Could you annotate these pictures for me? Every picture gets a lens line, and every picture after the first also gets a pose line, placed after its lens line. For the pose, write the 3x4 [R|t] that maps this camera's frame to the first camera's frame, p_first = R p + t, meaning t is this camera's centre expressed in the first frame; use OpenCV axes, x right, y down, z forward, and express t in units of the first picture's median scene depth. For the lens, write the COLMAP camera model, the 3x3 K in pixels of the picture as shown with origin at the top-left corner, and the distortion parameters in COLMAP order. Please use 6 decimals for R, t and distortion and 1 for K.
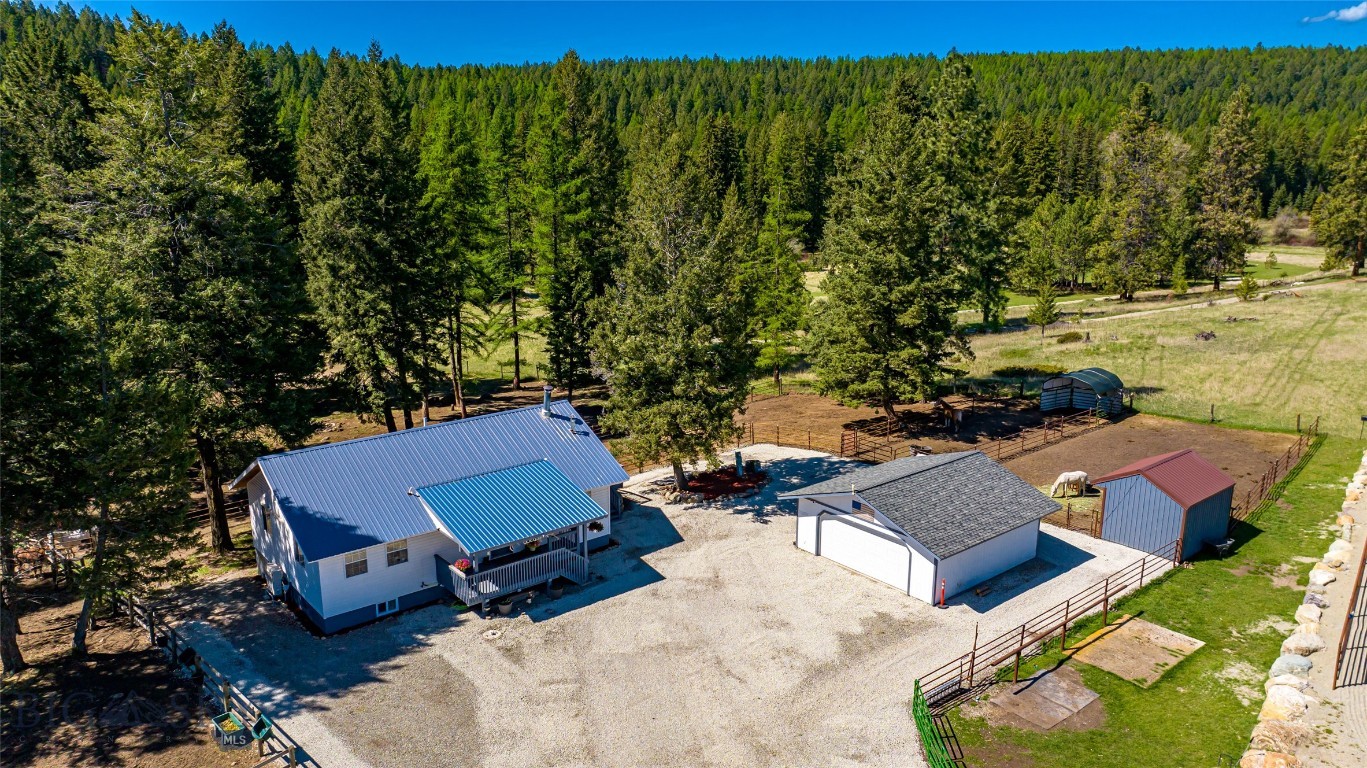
lens RADIAL K [[956.9, 0, 683.5], [0, 956.9, 384.0], [0, 0, 1]] dist [-0.017379, 0.006474]
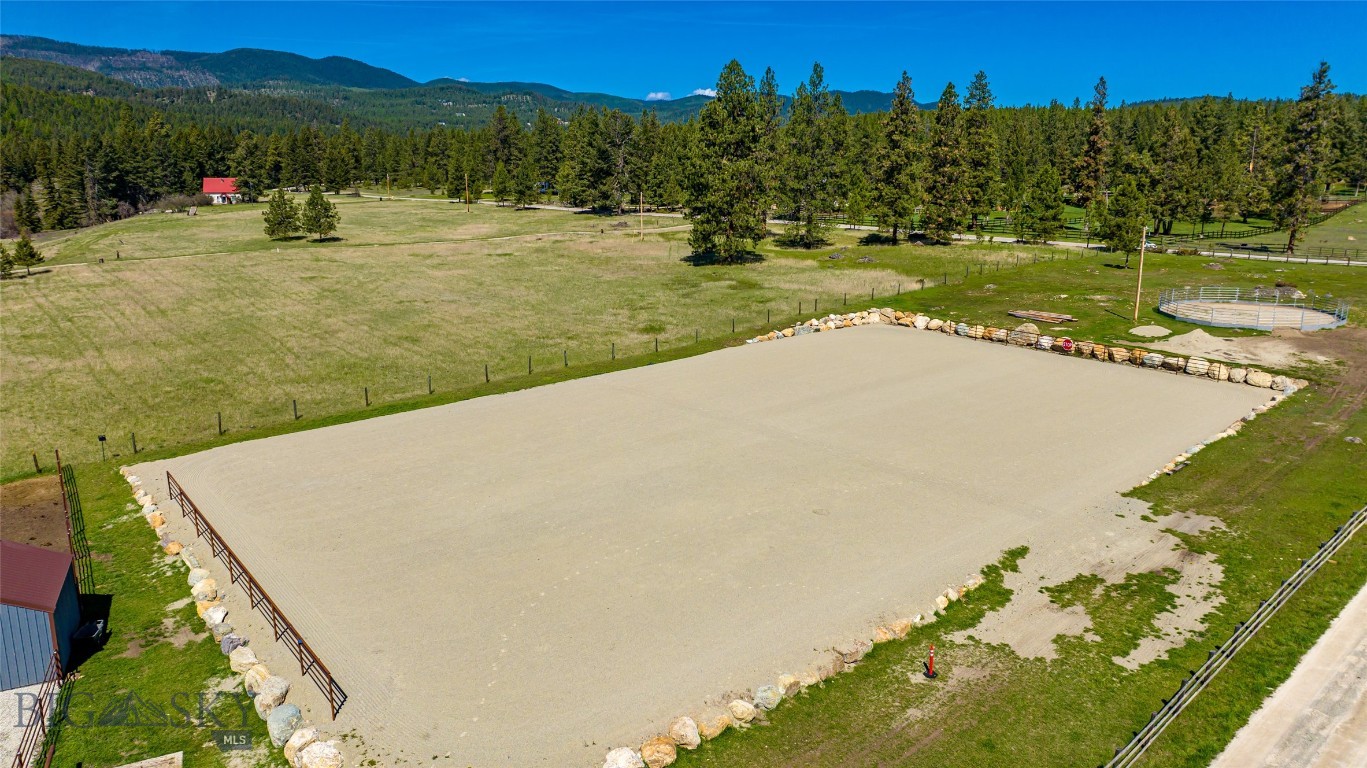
lens RADIAL K [[962.4, 0, 681.5], [0, 962.4, 381.8], [0, 0, 1]] dist [-0.022846, 0.003779]
pose [[0.234370, -0.216477, 0.947738, -0.054976], [0.223137, 0.960843, 0.164290, -0.063621], [-0.946193, 0.172971, 0.273497, 0.255697]]
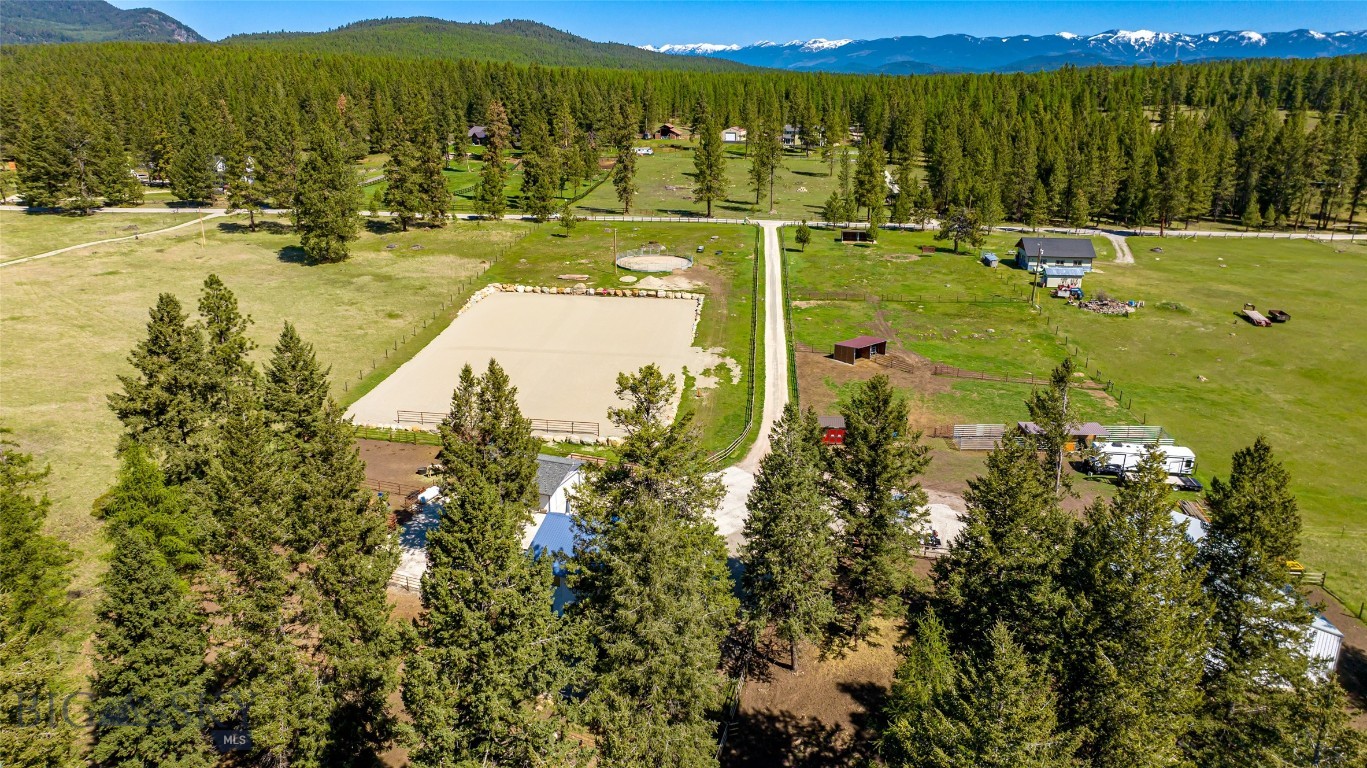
lens RADIAL K [[962.4, 0, 681.5], [0, 962.4, 381.8], [0, 0, 1]] dist [-0.022846, 0.003779]
pose [[-0.487151, -0.267992, 0.831182, -1.778100], [0.198876, 0.892703, 0.404388, -0.926572], [-0.850372, 0.362300, -0.381584, 1.502796]]
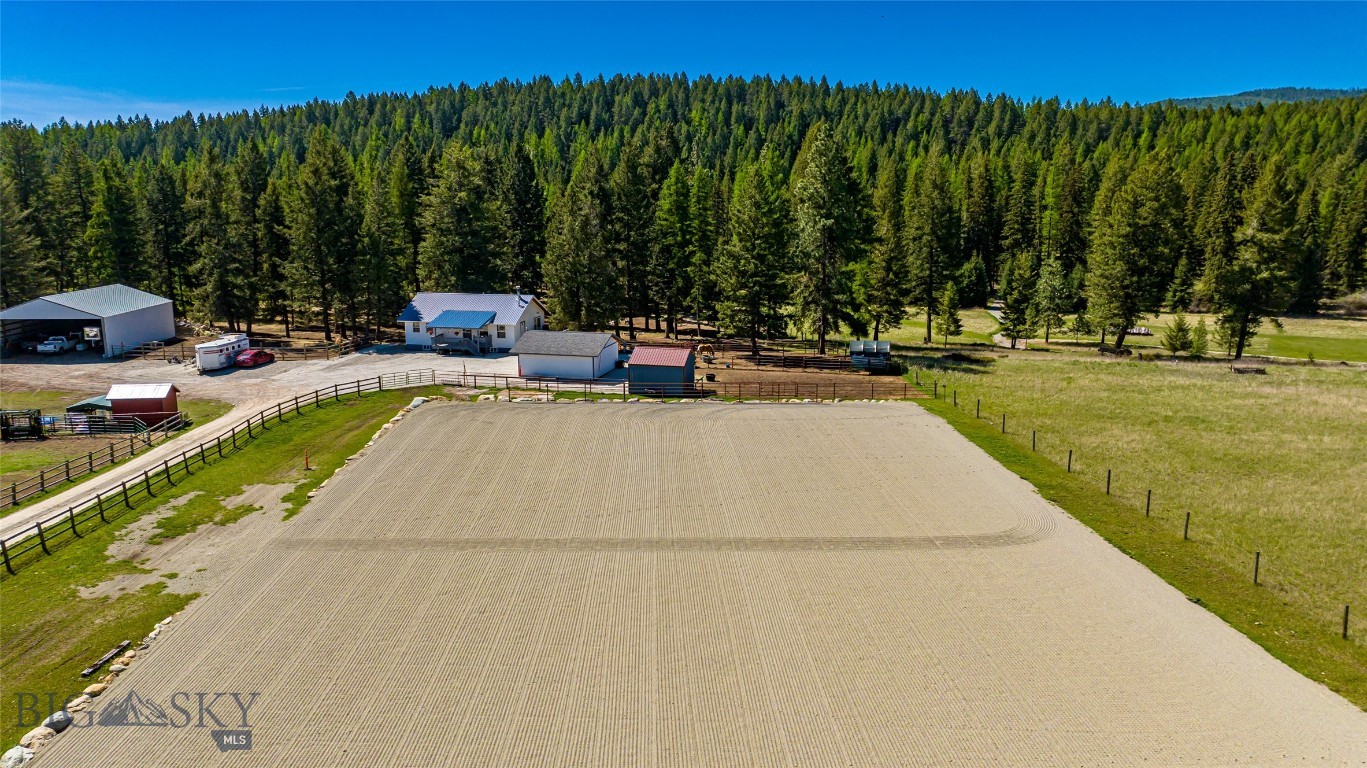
lens RADIAL K [[962.4, 0, 681.5], [0, 962.4, 381.8], [0, 0, 1]] dist [-0.022846, 0.003779]
pose [[0.598149, 0.152883, -0.786667, 2.139304], [-0.184660, 0.981512, 0.050341, 0.043388], [0.779819, 0.115154, 0.615322, -0.141341]]
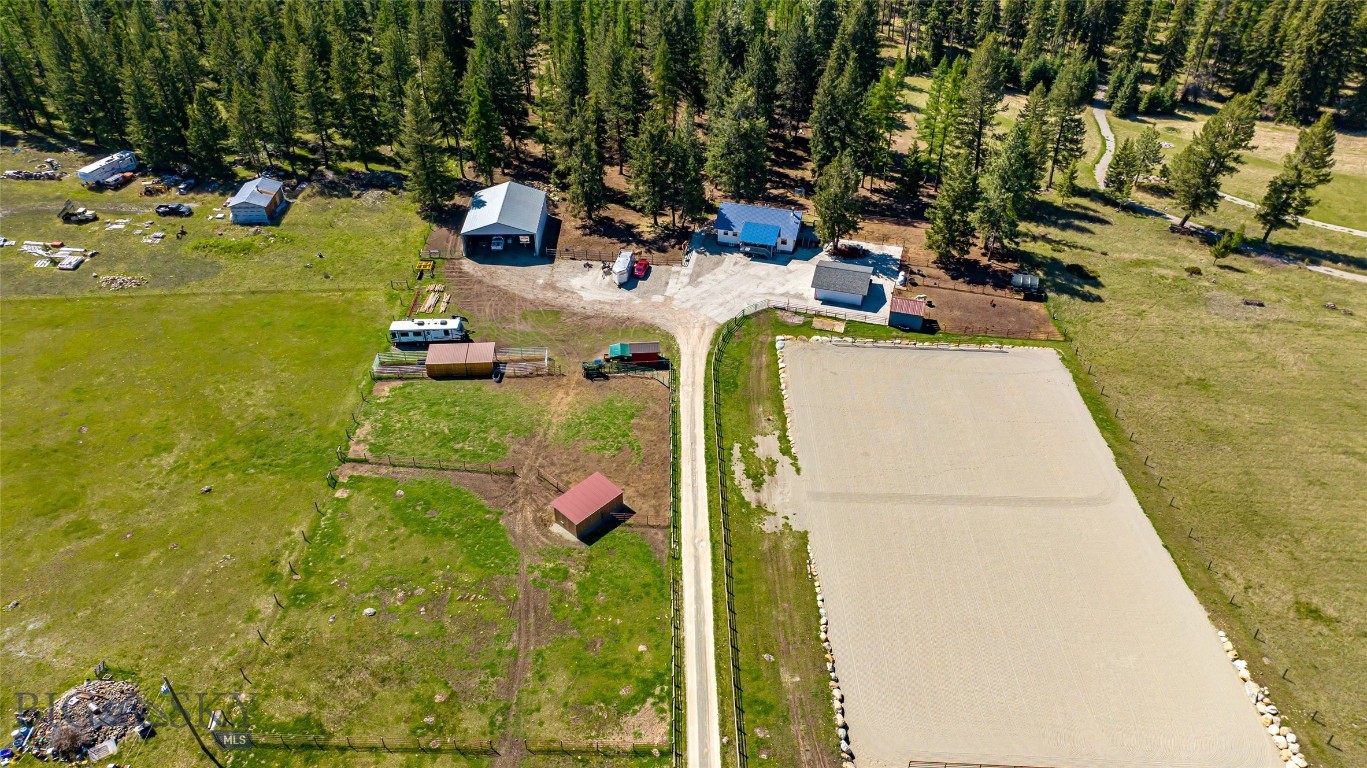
lens RADIAL K [[962.4, 0, 681.5], [0, 962.4, 381.8], [0, 0, 1]] dist [-0.022846, 0.003779]
pose [[0.566910, 0.495474, -0.658118, 2.488833], [-0.188121, 0.855656, 0.482144, -1.174612], [0.802012, -0.149527, 0.578289, -1.649761]]
